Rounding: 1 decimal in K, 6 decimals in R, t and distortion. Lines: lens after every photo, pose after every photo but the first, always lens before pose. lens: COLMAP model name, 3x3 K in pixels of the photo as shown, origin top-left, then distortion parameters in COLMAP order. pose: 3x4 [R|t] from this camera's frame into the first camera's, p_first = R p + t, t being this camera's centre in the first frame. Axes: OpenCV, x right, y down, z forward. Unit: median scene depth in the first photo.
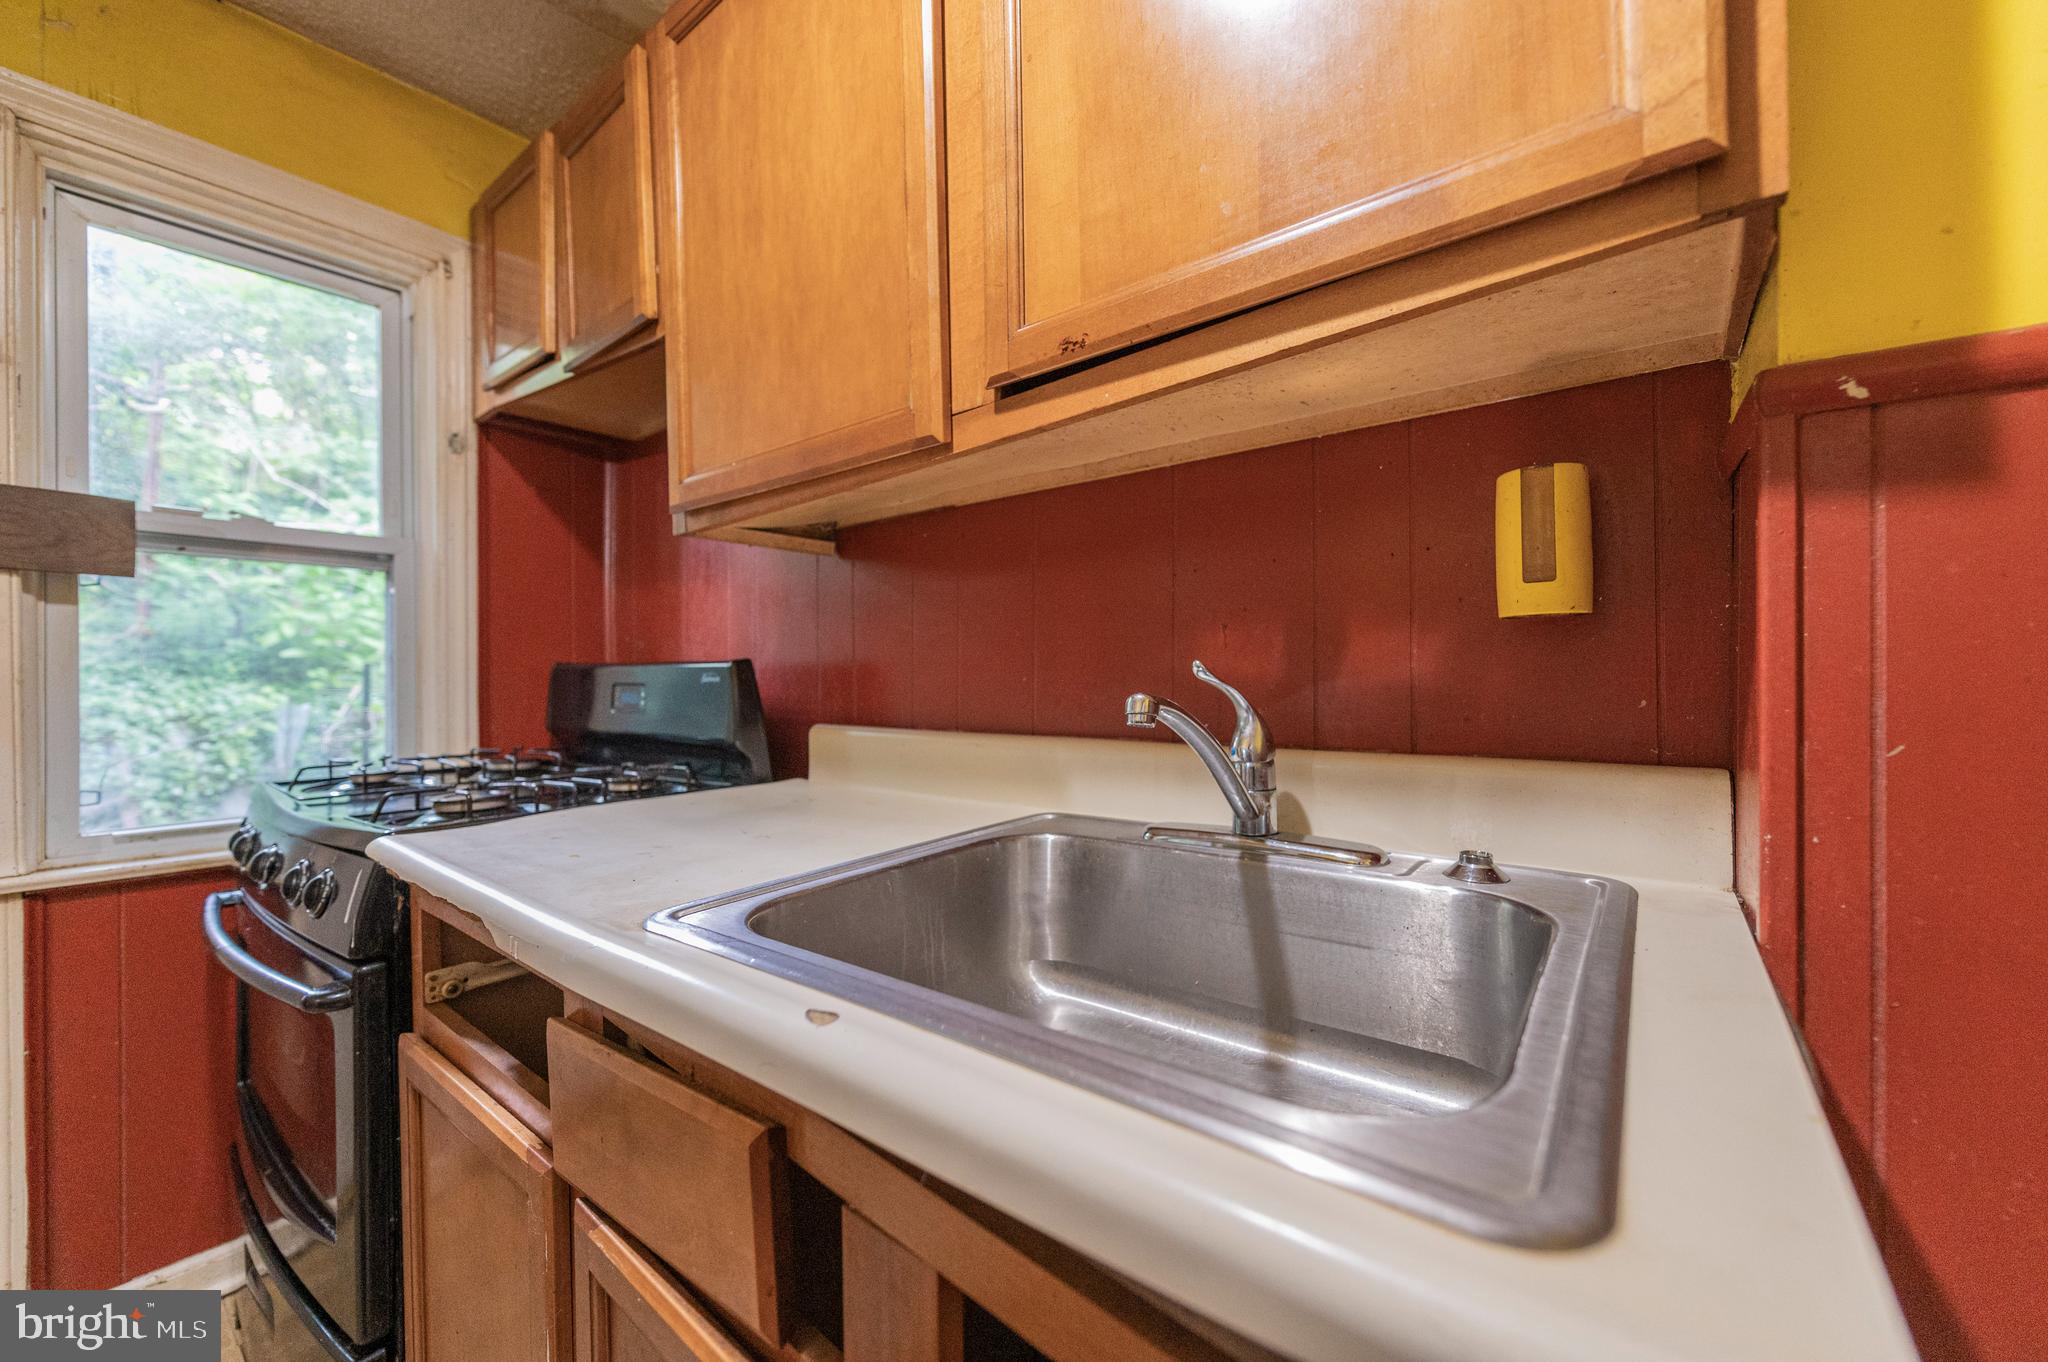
lens RADIAL K [[803.5, 0, 1033.6], [0, 803.5, 677.0], [0, 0, 1]] dist [0.023427, -0.007133]
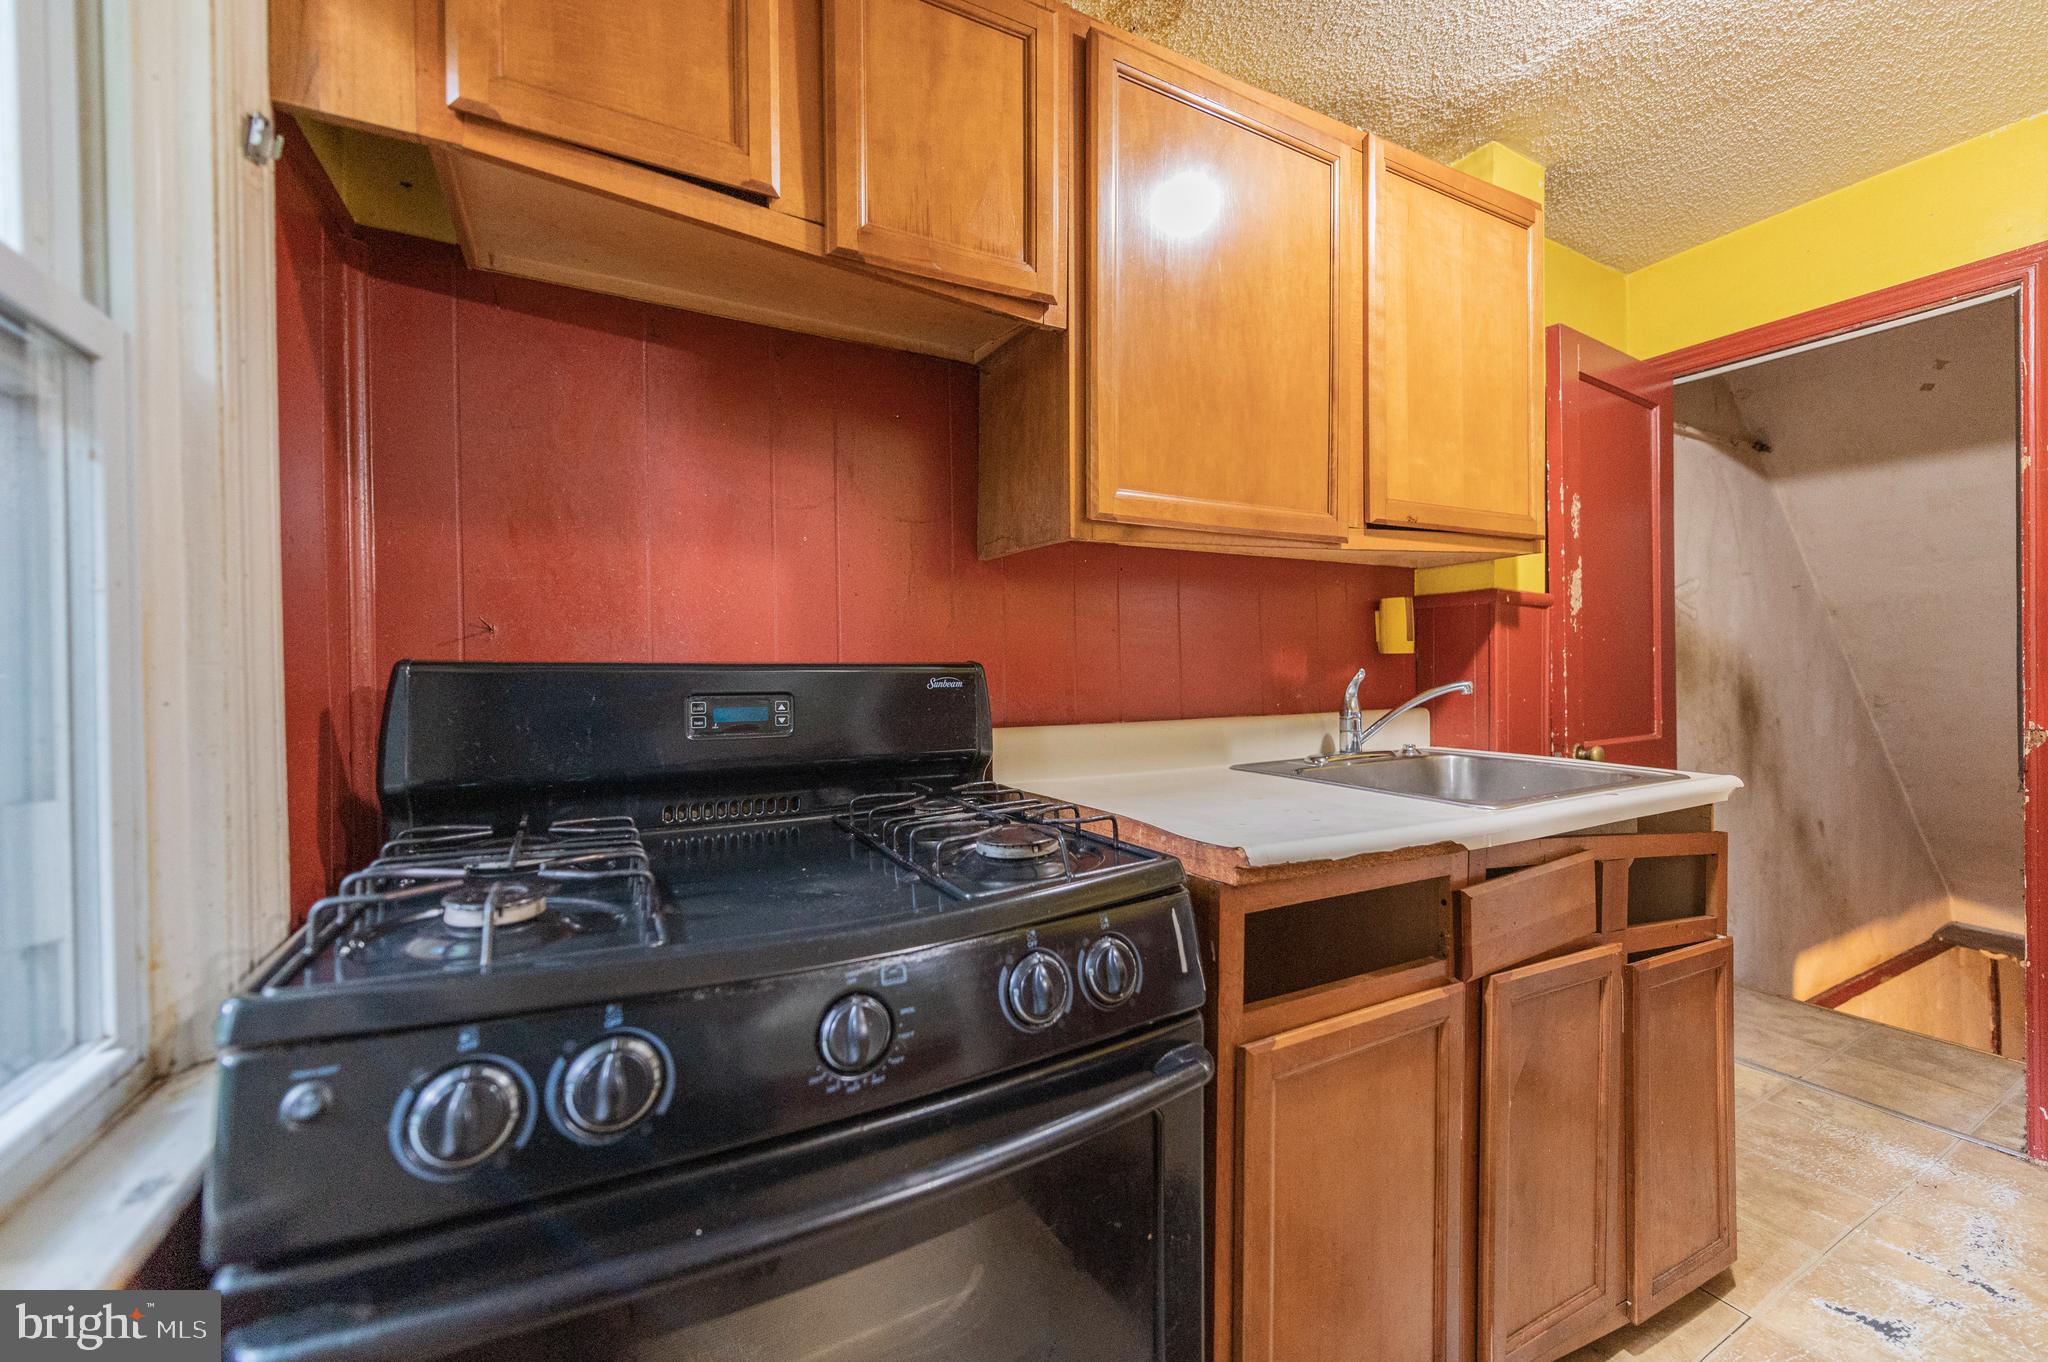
lens RADIAL K [[803.5, 0, 1033.6], [0, 803.5, 677.0], [0, 0, 1]] dist [0.023427, -0.007133]
pose [[0.385174, -0.007058, 0.922817, -2.318742], [0.006544, 0.999967, 0.004916, -0.017706], [-0.922821, 0.004146, 0.385207, 1.116681]]
